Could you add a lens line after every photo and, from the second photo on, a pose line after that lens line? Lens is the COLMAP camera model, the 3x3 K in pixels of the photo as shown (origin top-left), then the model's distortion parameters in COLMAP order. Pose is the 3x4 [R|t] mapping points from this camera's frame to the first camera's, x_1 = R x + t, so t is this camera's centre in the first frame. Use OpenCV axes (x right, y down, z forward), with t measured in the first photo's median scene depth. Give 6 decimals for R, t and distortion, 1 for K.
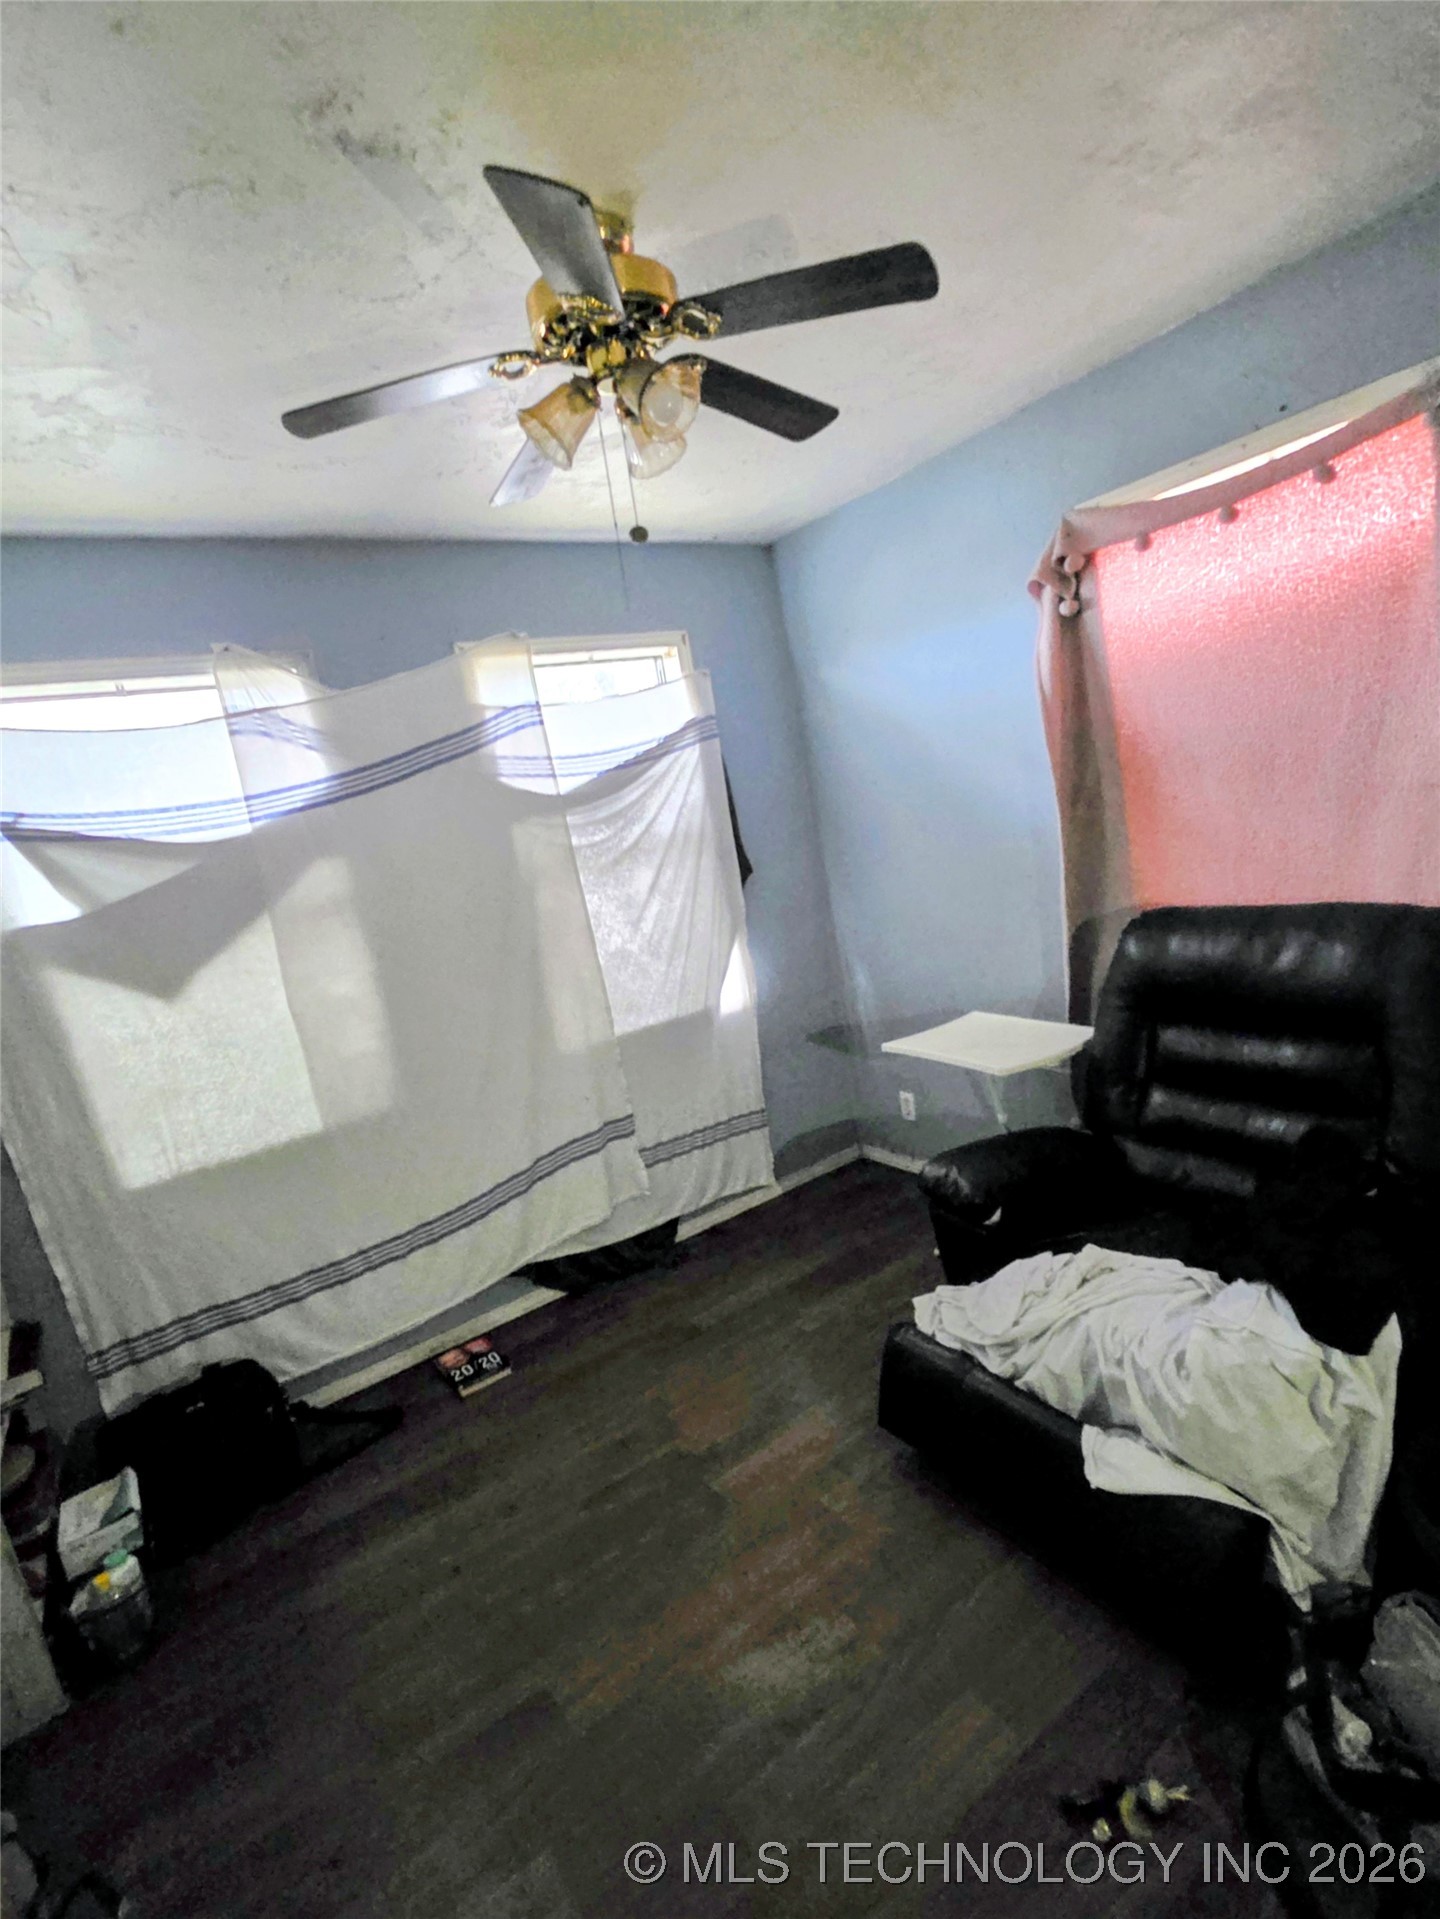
lens RADIAL K [[956.7, 0, 718.9], [0, 956.7, 954.0], [0, 0, 1]] dist [0.002882, -0.000100]
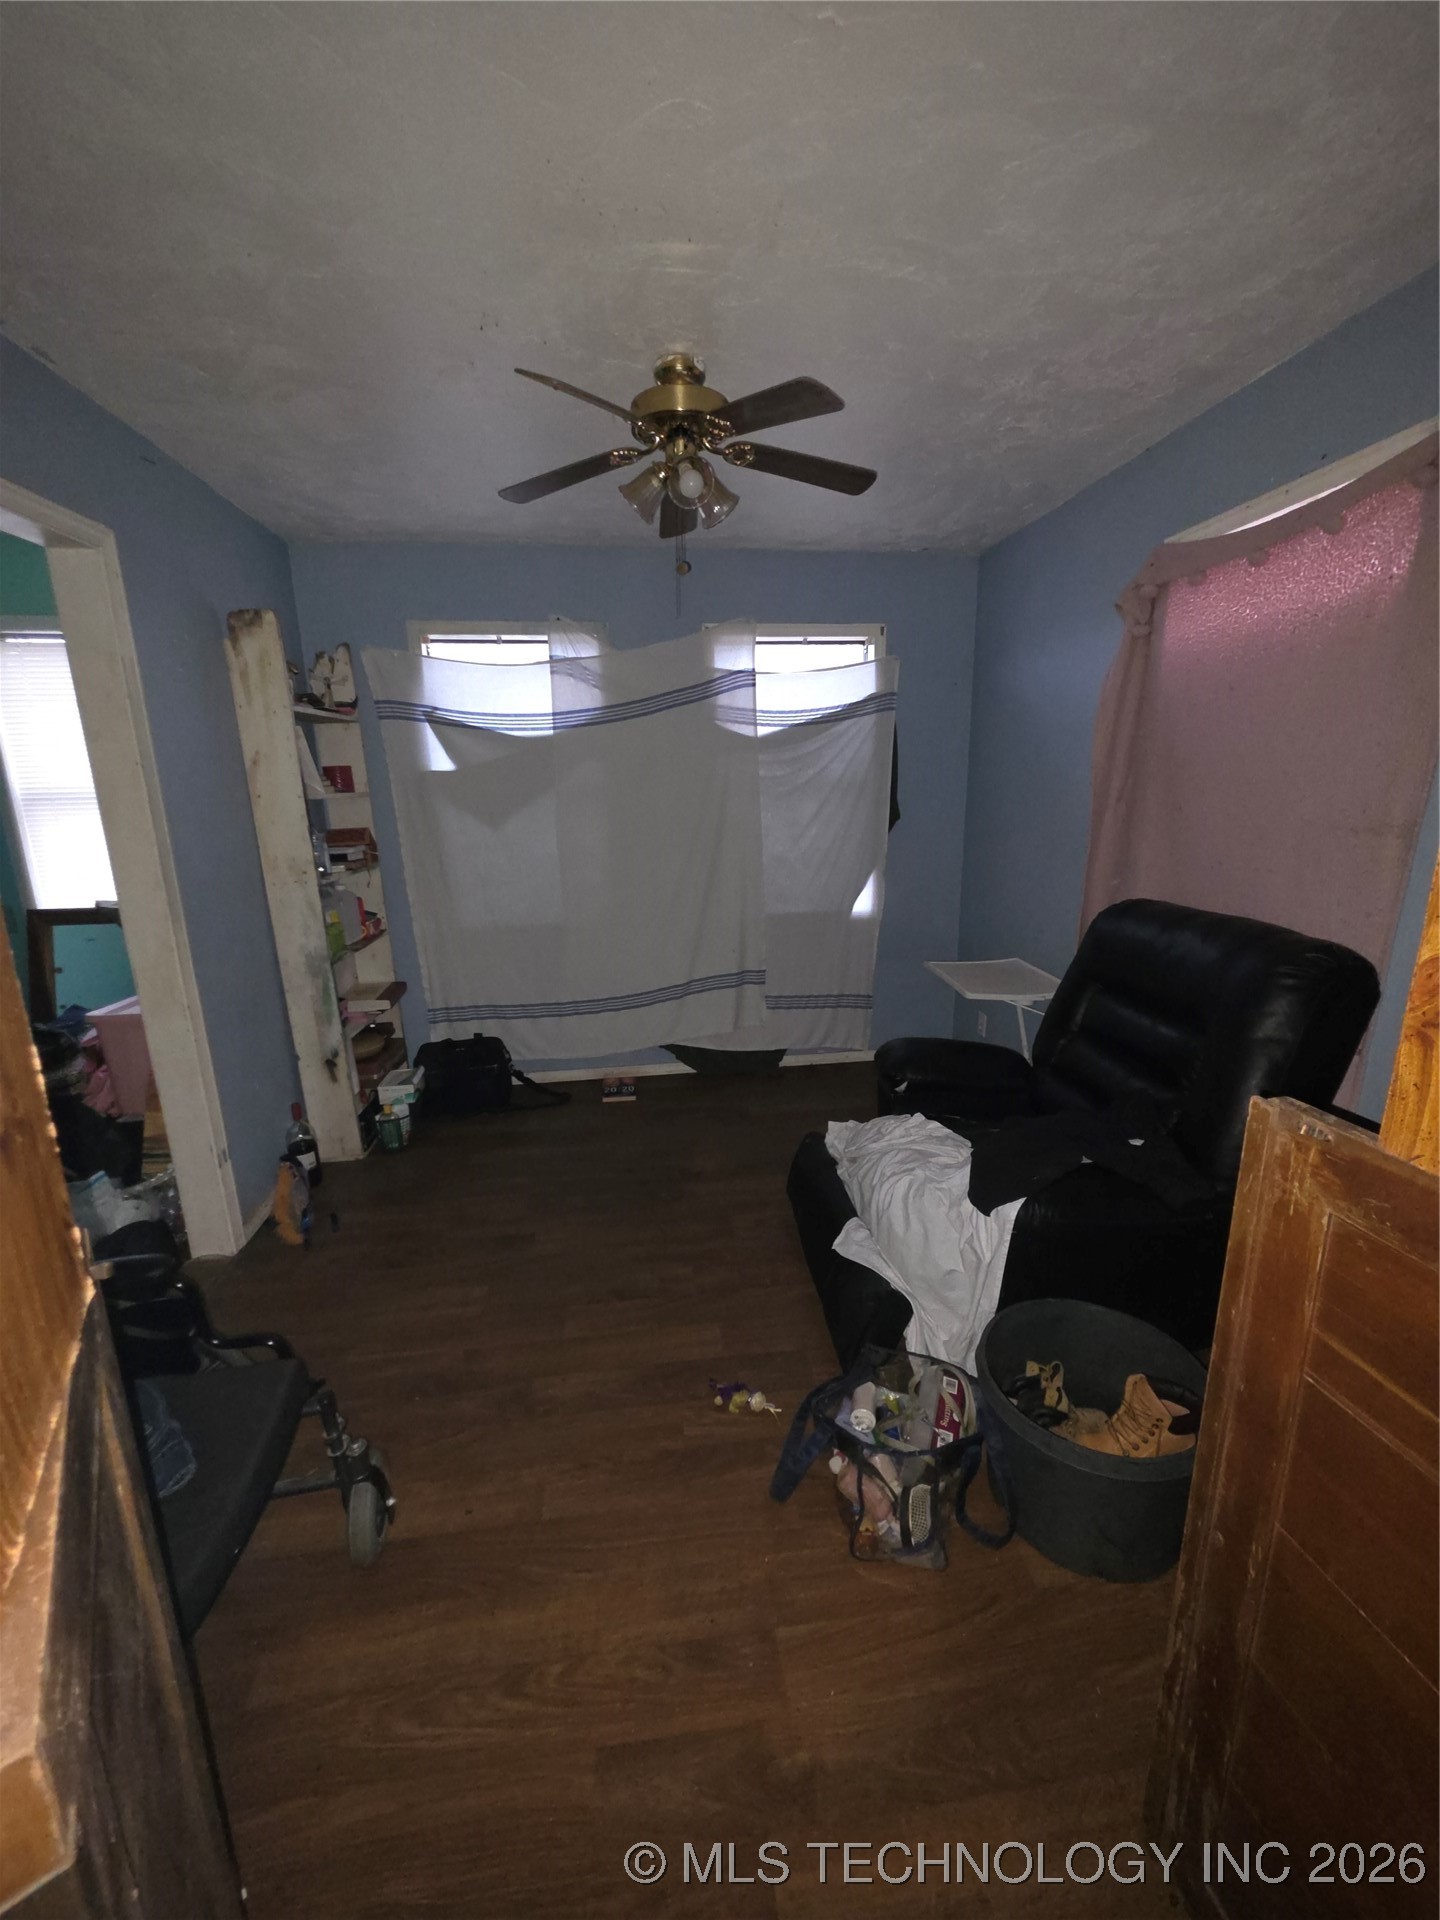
lens RADIAL K [[769.9, 0, 722.1], [0, 769.9, 960.6], [0, 0, 1]] dist [0.001883, -0.000208]
pose [[0.878340, 0.248657, -0.408276, 0.379726], [-0.199938, 0.966866, 0.158727, -0.020098], [0.434216, -0.057786, 0.898953, -0.079054]]
